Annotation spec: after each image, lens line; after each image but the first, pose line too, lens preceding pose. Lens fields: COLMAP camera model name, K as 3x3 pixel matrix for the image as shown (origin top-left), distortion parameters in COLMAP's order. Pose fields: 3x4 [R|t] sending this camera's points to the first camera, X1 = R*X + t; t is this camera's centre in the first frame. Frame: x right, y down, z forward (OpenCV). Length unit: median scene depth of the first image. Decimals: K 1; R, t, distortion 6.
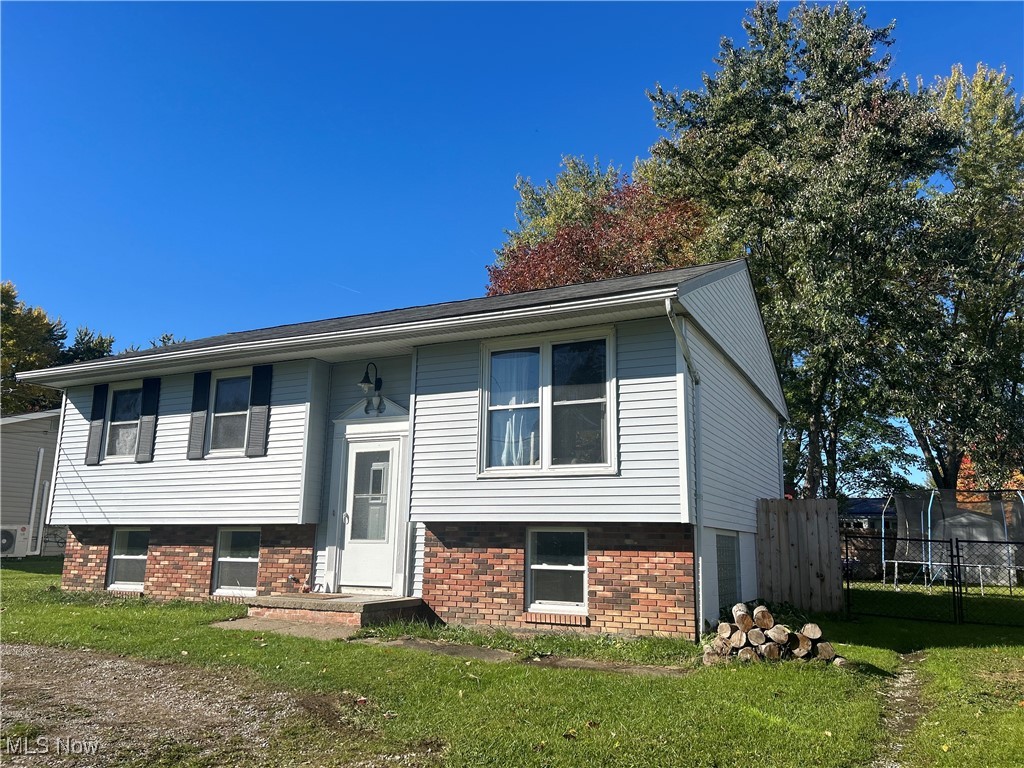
lens RADIAL K [[725.4, 0, 548.3], [0, 725.4, 384.4], [0, 0, 1]] dist [0.030849, -0.004432]
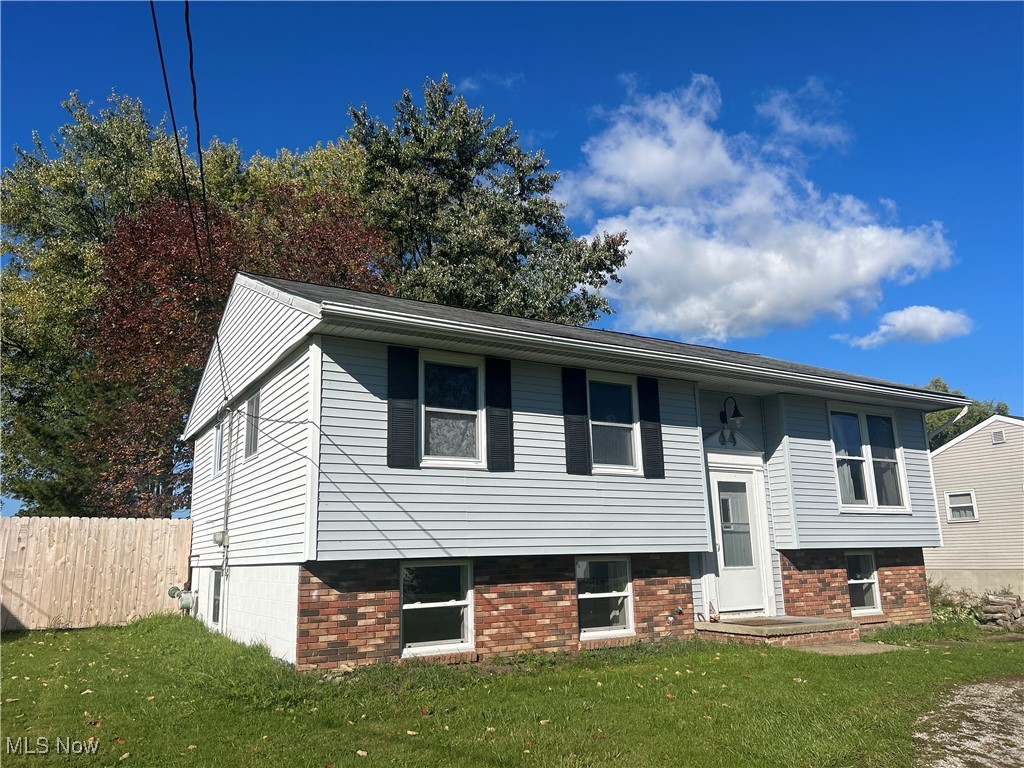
lens RADIAL K [[769.1, 0, 512.0], [0, 769.1, 384.0], [0, 0, 1]] dist [0.085550, -0.132054]
pose [[0.563666, 0.165050, 0.809345, -1.315854], [-0.131917, 0.985244, -0.109048, 0.114037], [-0.815401, -0.045300, 0.577122, 0.601451]]
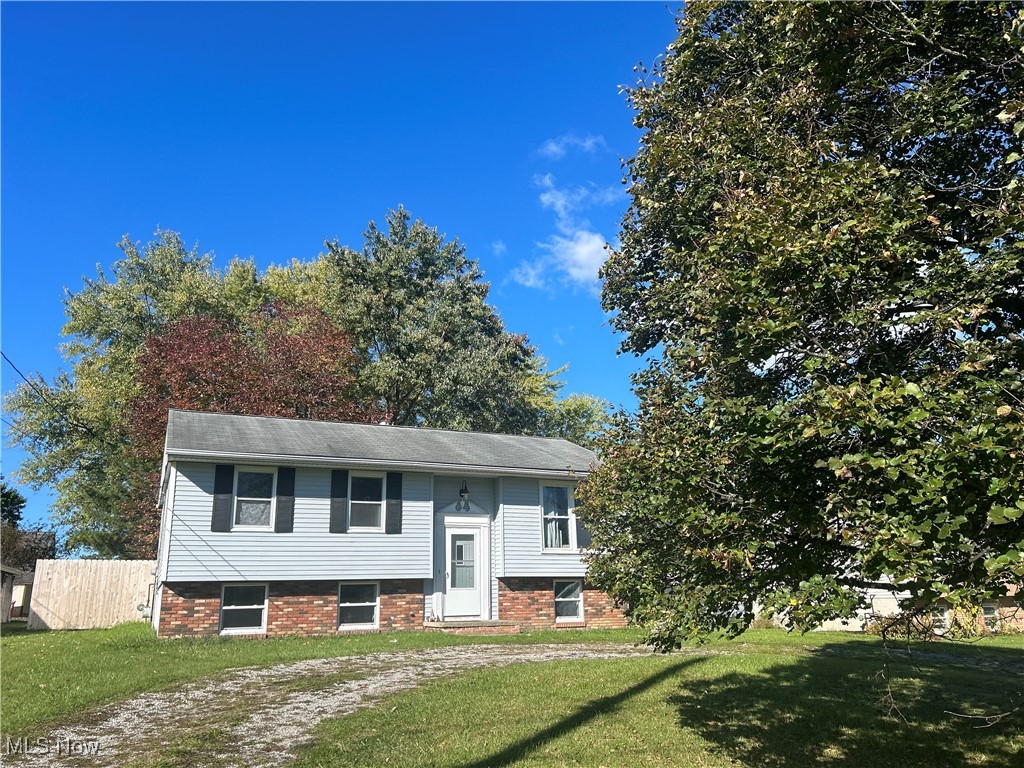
lens RADIAL K [[768.1, 0, 512.0], [0, 768.1, 384.0], [0, 0, 1]] dist [0.067436, -0.093357]
pose [[0.644947, 0.193273, 0.739384, -1.514433], [-0.122619, 0.981128, -0.149506, 0.002543], [-0.754326, 0.005761, 0.656475, -0.253416]]
